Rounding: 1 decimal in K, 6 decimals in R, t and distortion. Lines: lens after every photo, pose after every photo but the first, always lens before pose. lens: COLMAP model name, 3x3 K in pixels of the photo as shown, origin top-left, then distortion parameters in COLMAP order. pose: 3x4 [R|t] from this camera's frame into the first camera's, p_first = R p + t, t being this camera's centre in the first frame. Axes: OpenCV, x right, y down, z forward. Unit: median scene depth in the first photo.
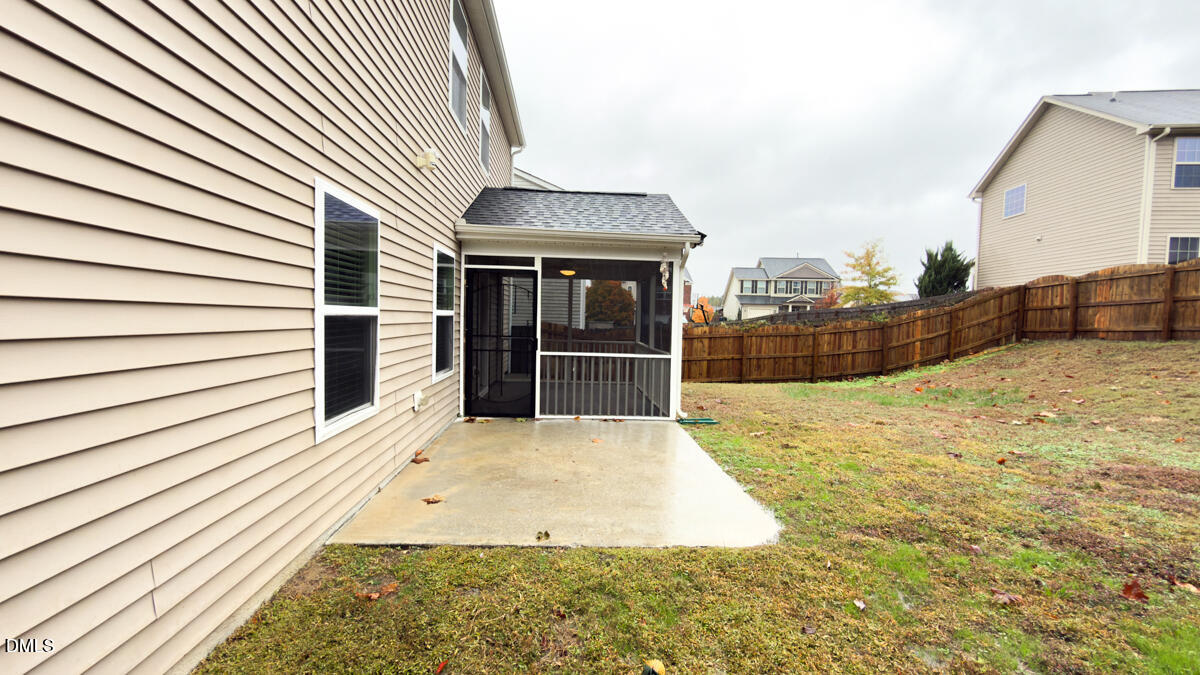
lens RADIAL K [[478.7, 0, 599.7], [0, 478.7, 338.8], [0, 0, 1]] dist [0.001039, 0.000367]
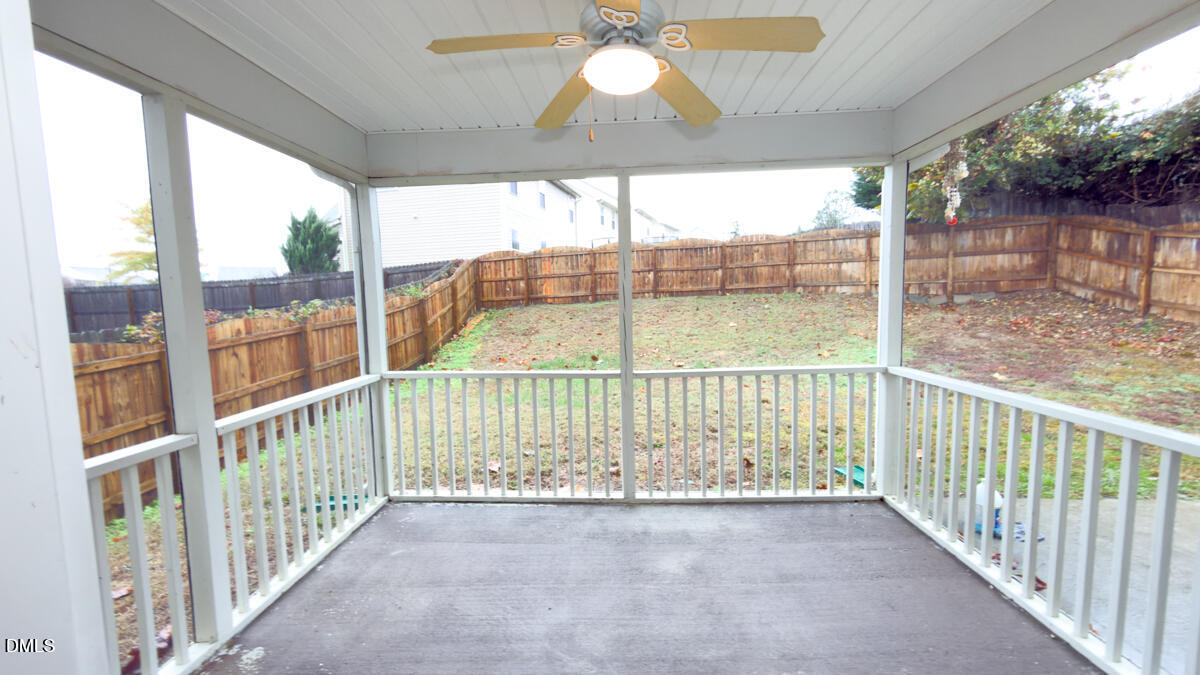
lens RADIAL K [[478.7, 0, 594.4], [0, 478.7, 339.7], [0, 0, 1]] dist [0.001039, 0.000367]
pose [[0.127670, -0.118637, 0.984696, -0.213607], [0.070872, 0.991374, 0.110252, -0.040319], [-0.989281, 0.055711, 0.134977, 0.782852]]
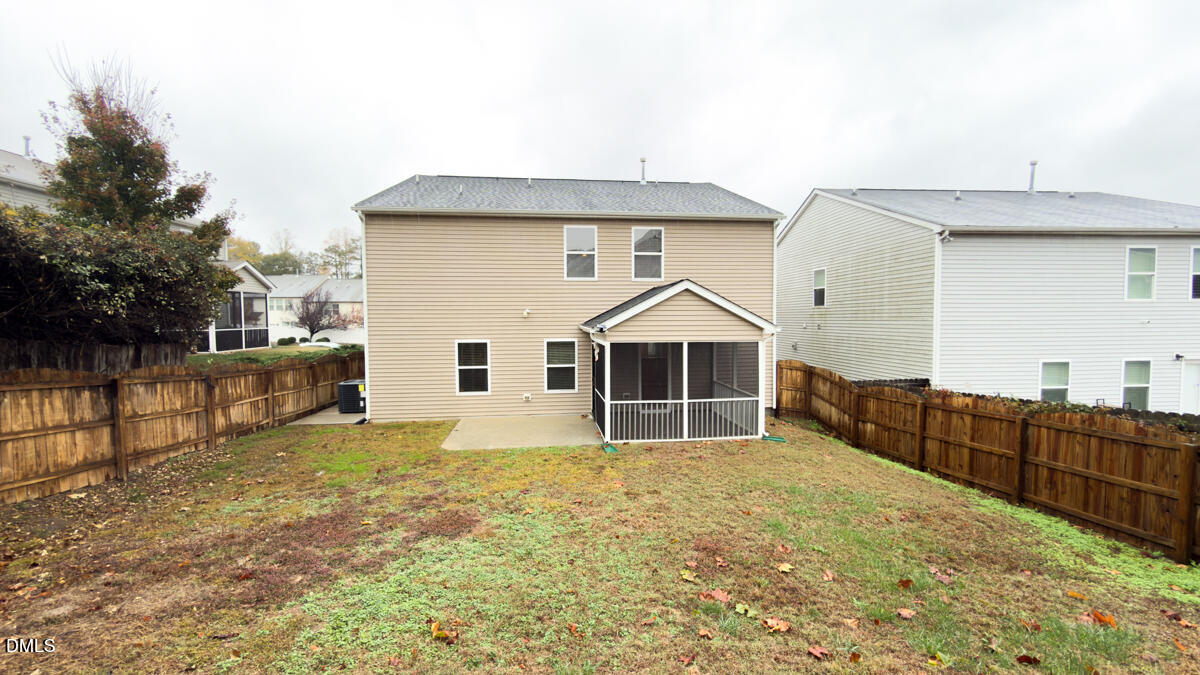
lens RADIAL K [[478.7, 0, 600.0], [0, 478.7, 339.6], [0, 0, 1]] dist [0.001039, 0.000367]
pose [[0.041274, 0.020449, -0.998939, 1.093465], [-0.037562, 0.999116, 0.018901, -0.124907], [0.998442, 0.036742, 0.042005, 0.574858]]
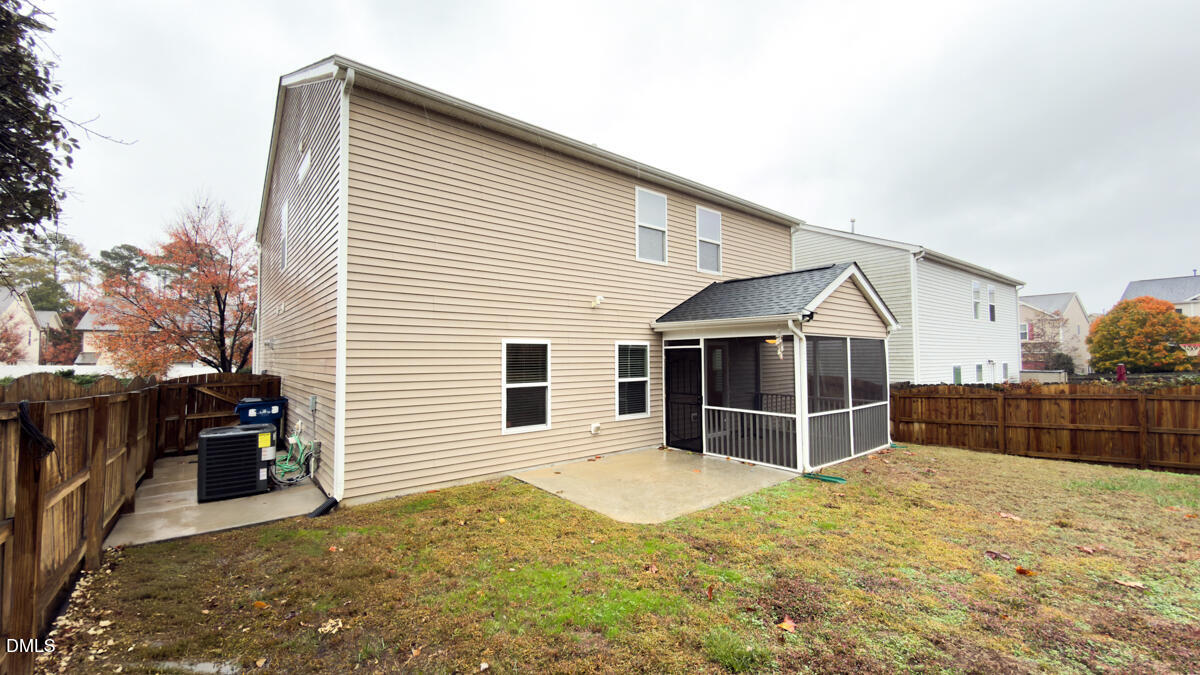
lens RADIAL K [[478.7, 0, 602.2], [0, 478.7, 336.5], [0, 0, 1]] dist [0.001039, 0.000367]
pose [[0.584617, -0.062959, -0.808863, 0.520797], [-0.015135, 0.995965, -0.088462, -0.028452], [0.811169, 0.063958, 0.581305, -0.042062]]
